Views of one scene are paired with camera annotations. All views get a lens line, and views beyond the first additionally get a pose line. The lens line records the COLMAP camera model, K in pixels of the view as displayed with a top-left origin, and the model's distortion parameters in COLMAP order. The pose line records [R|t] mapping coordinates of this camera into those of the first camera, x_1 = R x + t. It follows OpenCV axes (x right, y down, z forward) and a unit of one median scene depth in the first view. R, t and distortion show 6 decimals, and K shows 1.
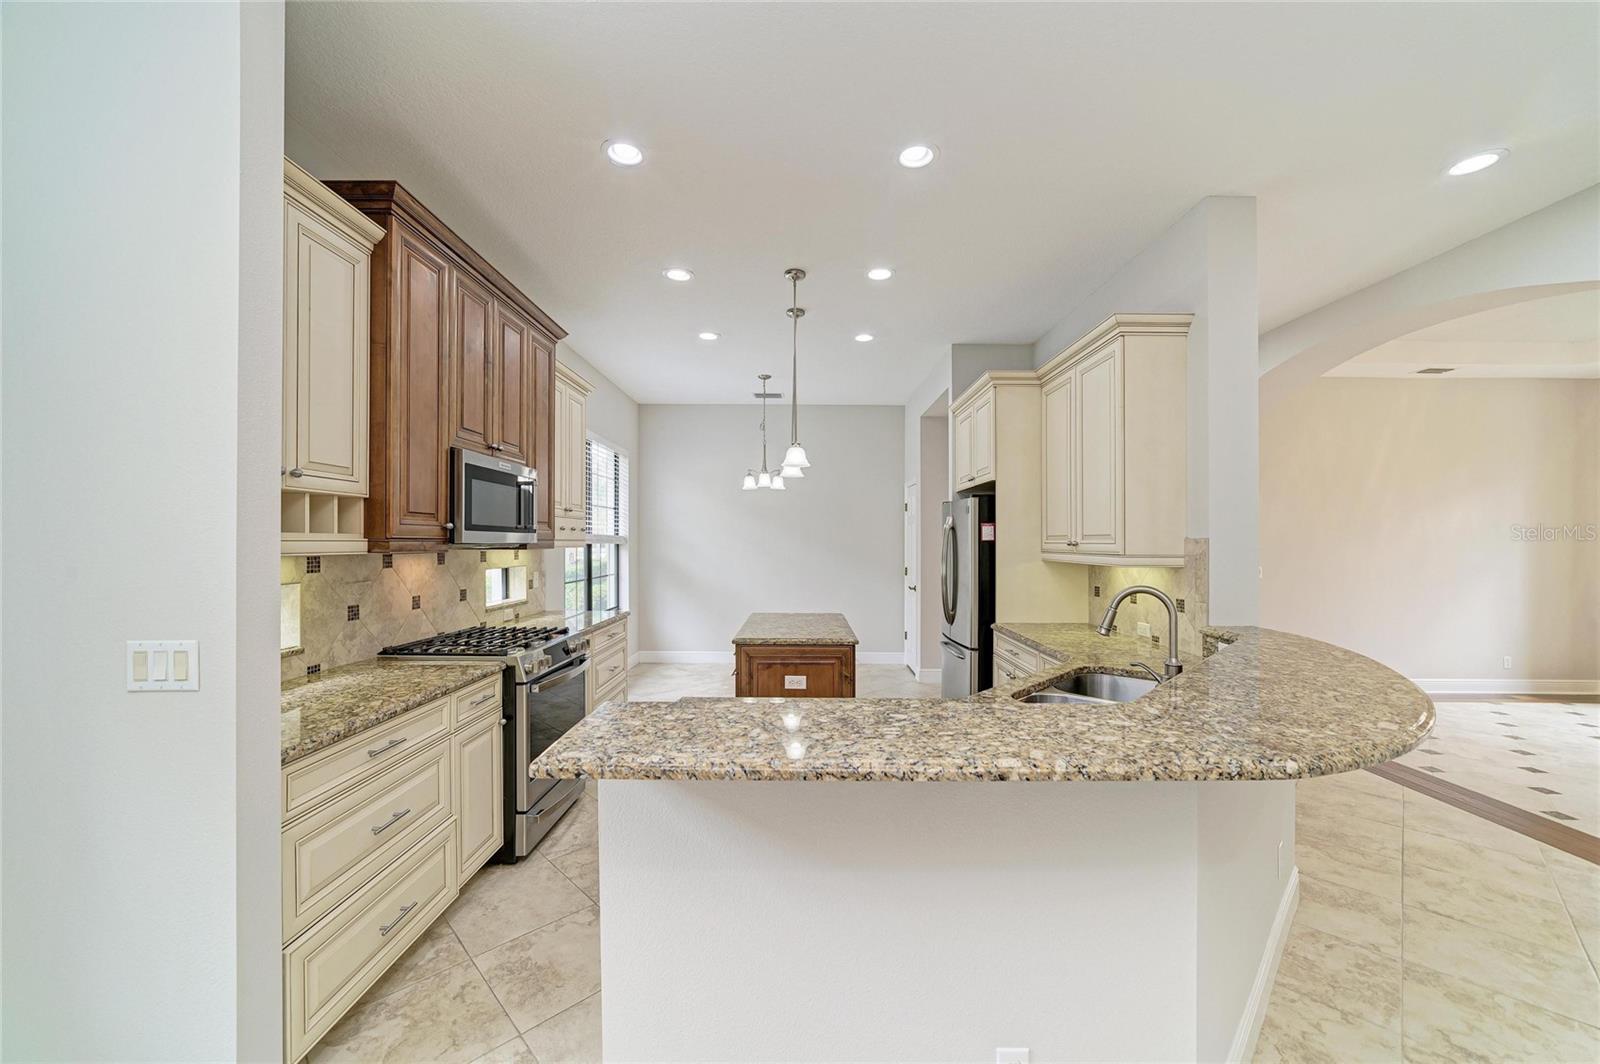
lens RADIAL K [[617.8, 0, 814.8], [0, 617.8, 542.0], [0, 0, 1]] dist [0.001773, 0.000184]
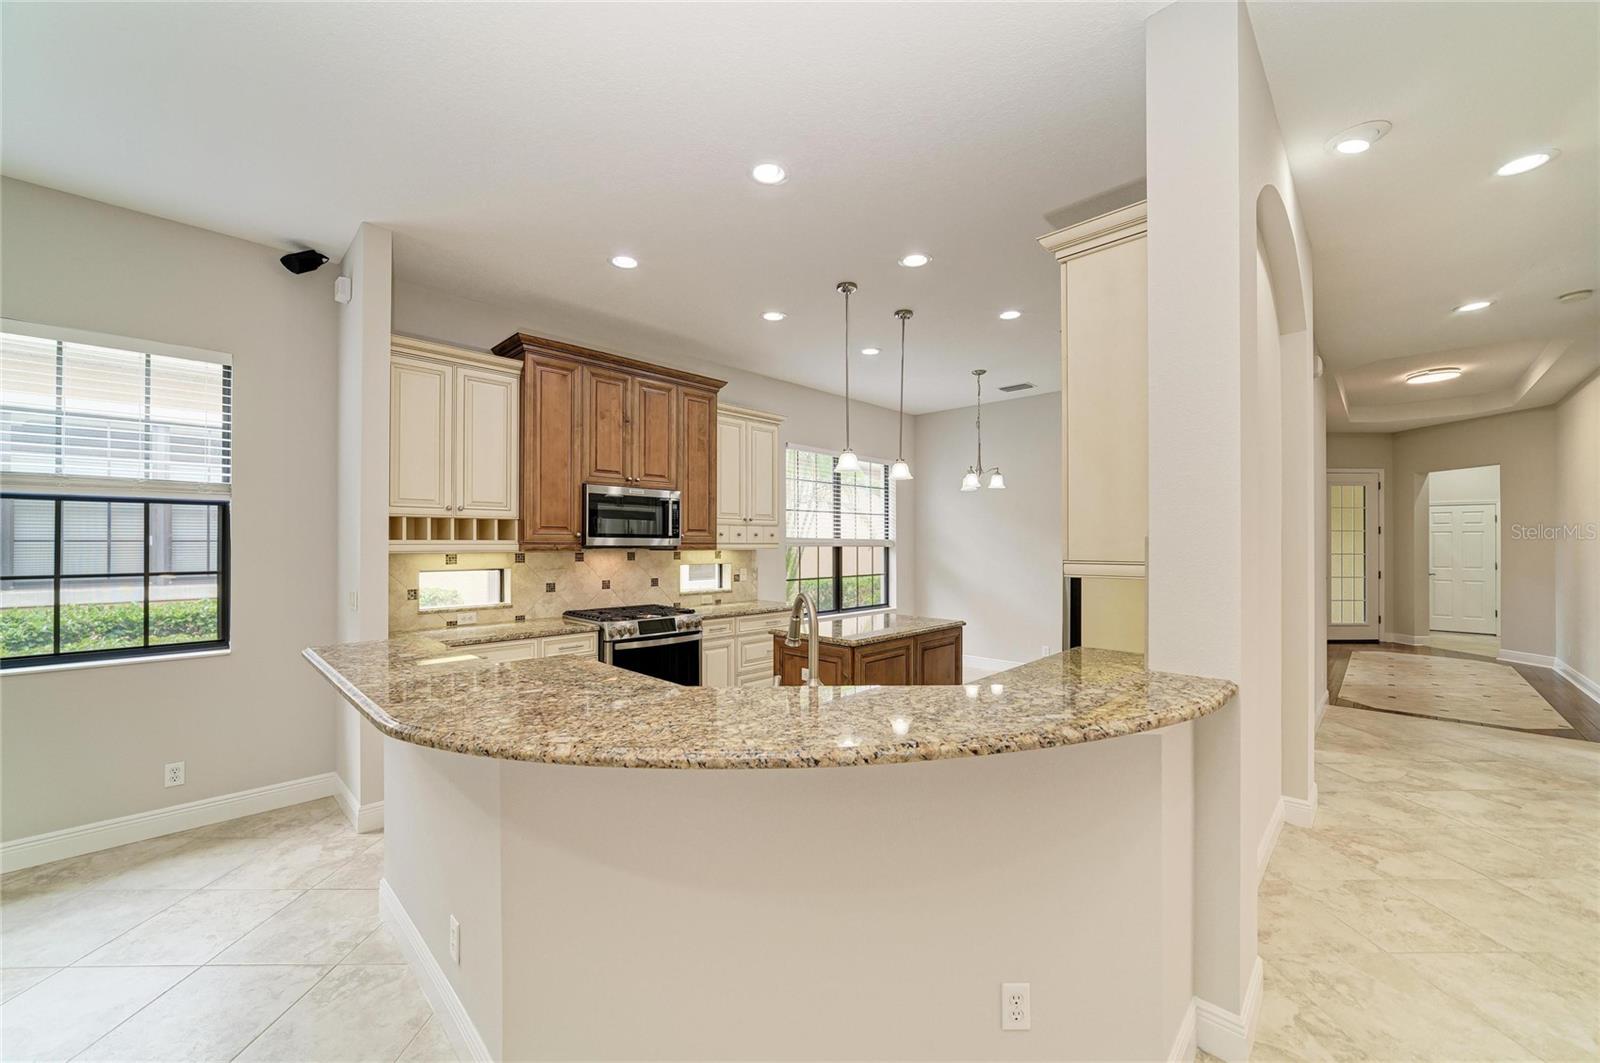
lens RADIAL K [[617.8, 0, 815.5], [0, 617.8, 533.7], [0, 0, 1]] dist [0.001773, 0.000184]
pose [[0.700815, -0.014358, -0.713198, 0.784967], [-0.000015, 0.999797, -0.020142, 0.002509], [0.713343, 0.014127, 0.700673, 0.284263]]
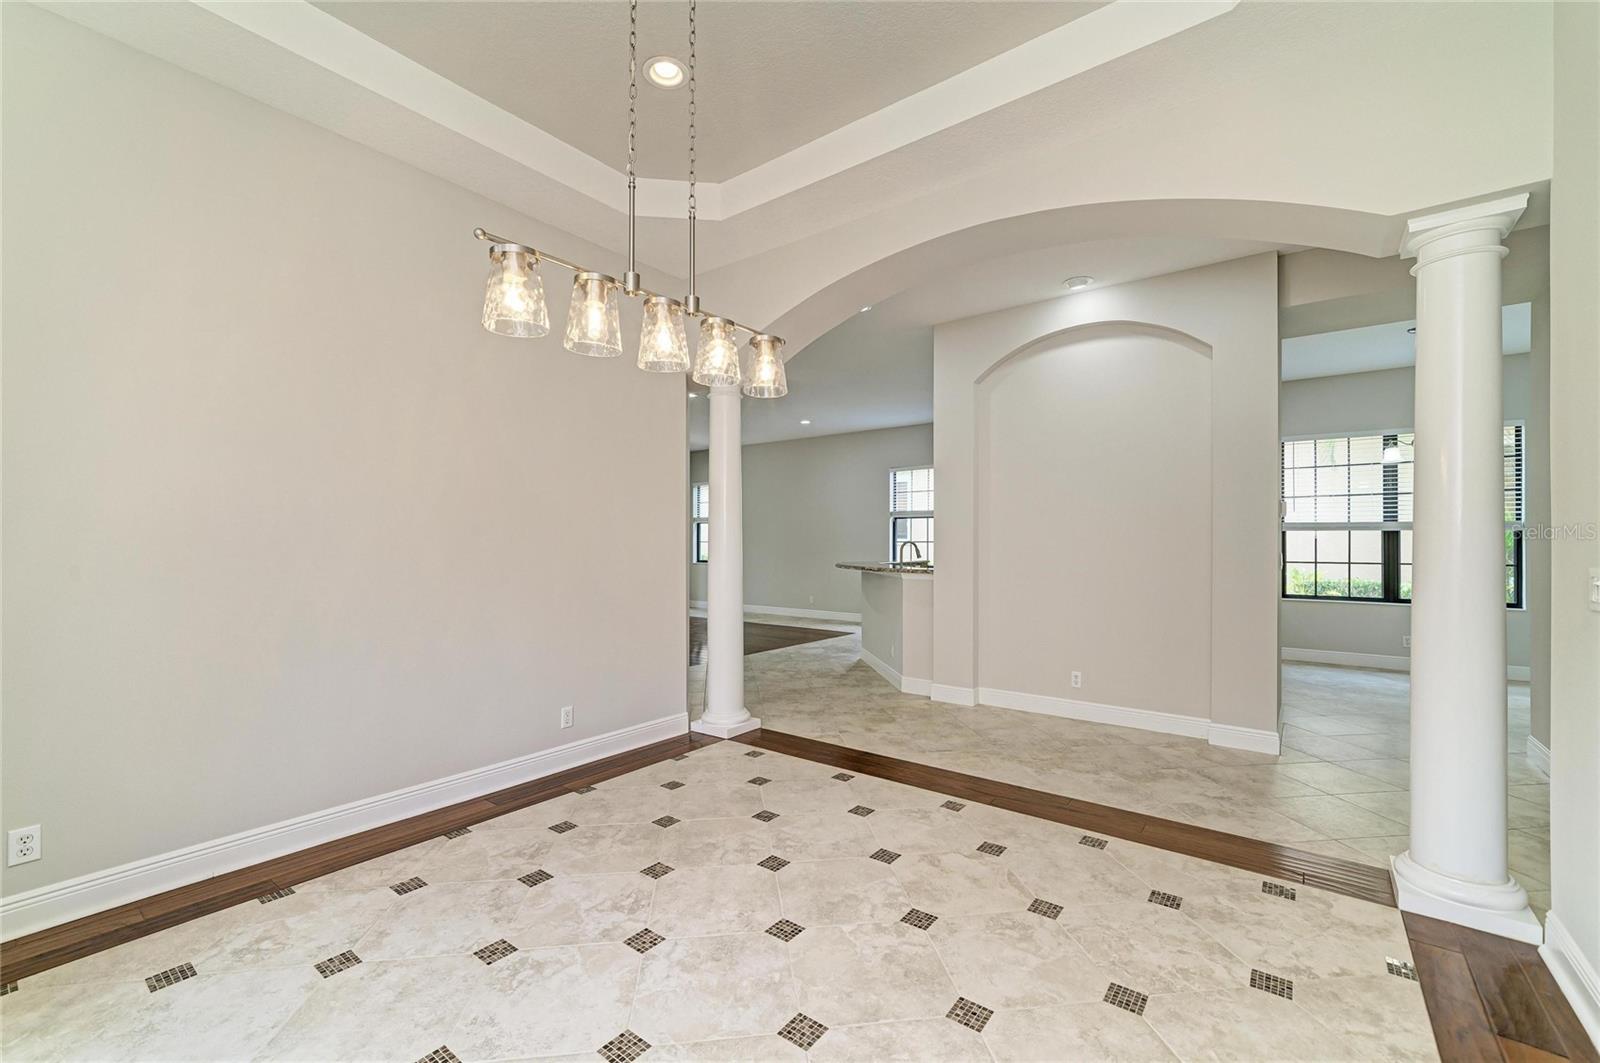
lens RADIAL K [[617.8, 0, 799.9], [0, 617.8, 537.1], [0, 0, 1]] dist [0.001773, 0.000184]
pose [[-0.631274, -0.006029, -0.775536, 1.981752], [-0.004295, 0.999982, -0.004278, 0.039281], [0.775548, 0.000630, -0.631289, 1.543731]]
